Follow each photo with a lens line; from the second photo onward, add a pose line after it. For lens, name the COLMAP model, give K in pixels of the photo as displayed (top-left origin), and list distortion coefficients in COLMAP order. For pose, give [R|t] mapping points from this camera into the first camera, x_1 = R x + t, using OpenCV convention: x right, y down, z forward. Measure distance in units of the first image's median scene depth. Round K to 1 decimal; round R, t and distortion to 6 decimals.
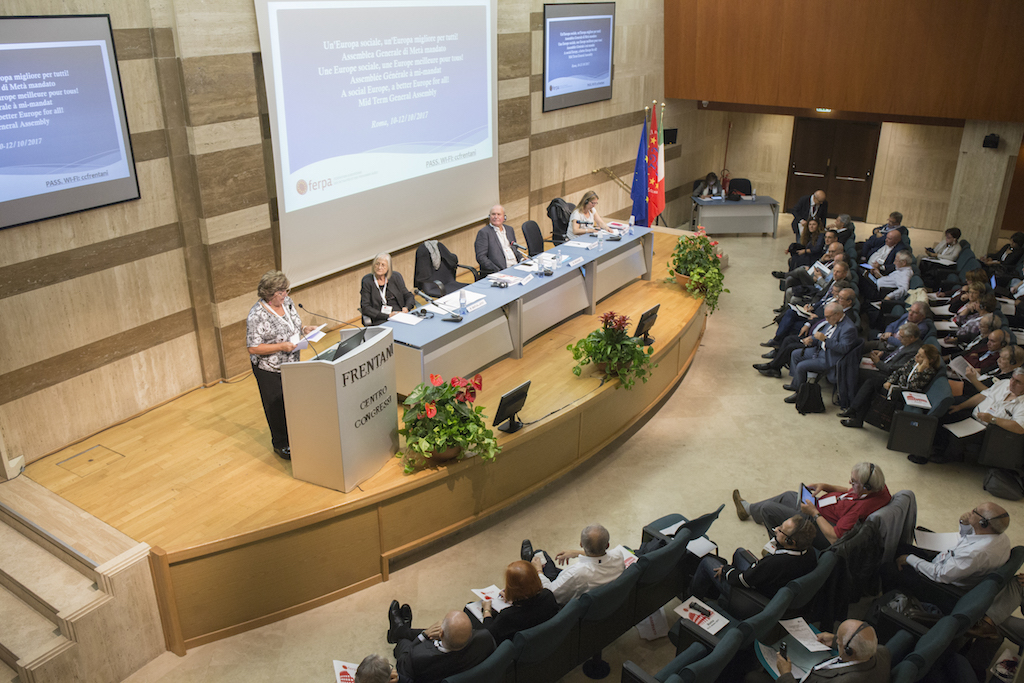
lens RADIAL K [[837.8, 0, 512.0], [0, 837.8, 341.5], [0, 0, 1]] dist [-0.090840, 0.000466]
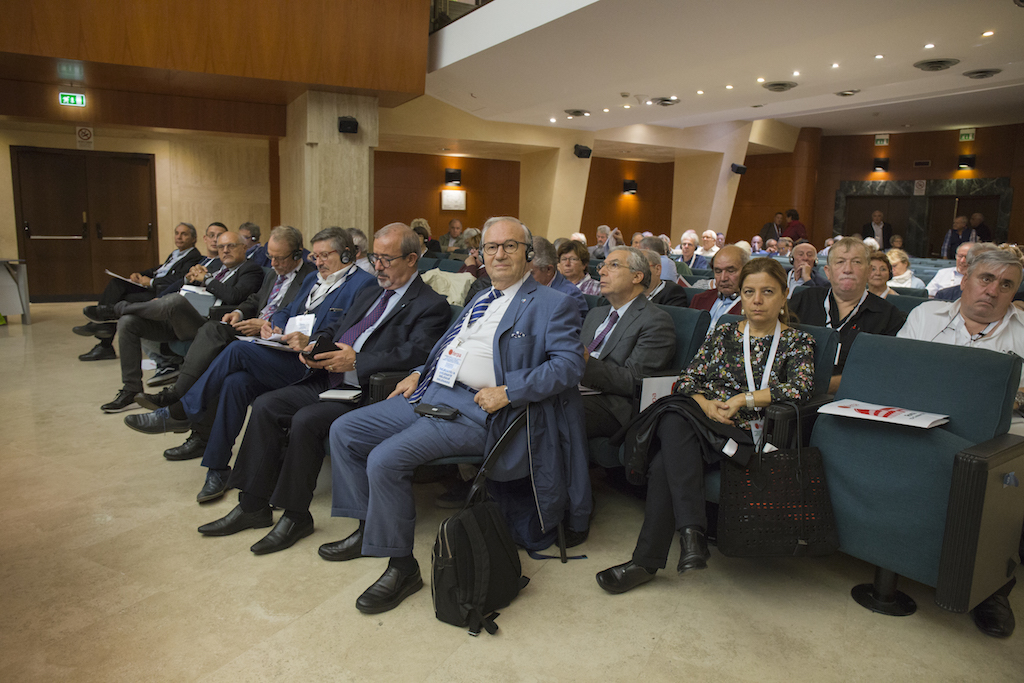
lens RADIAL K [[674.0, 0, 512.0], [0, 674.0, 341.5], [0, 0, 1]] dist [-0.083162, 0.001404]
pose [[0.514004, -0.126271, 0.848443, 0.482026], [0.317487, 0.946867, -0.051421, 0.045456], [-0.796870, 0.295800, 0.526783, 2.142604]]
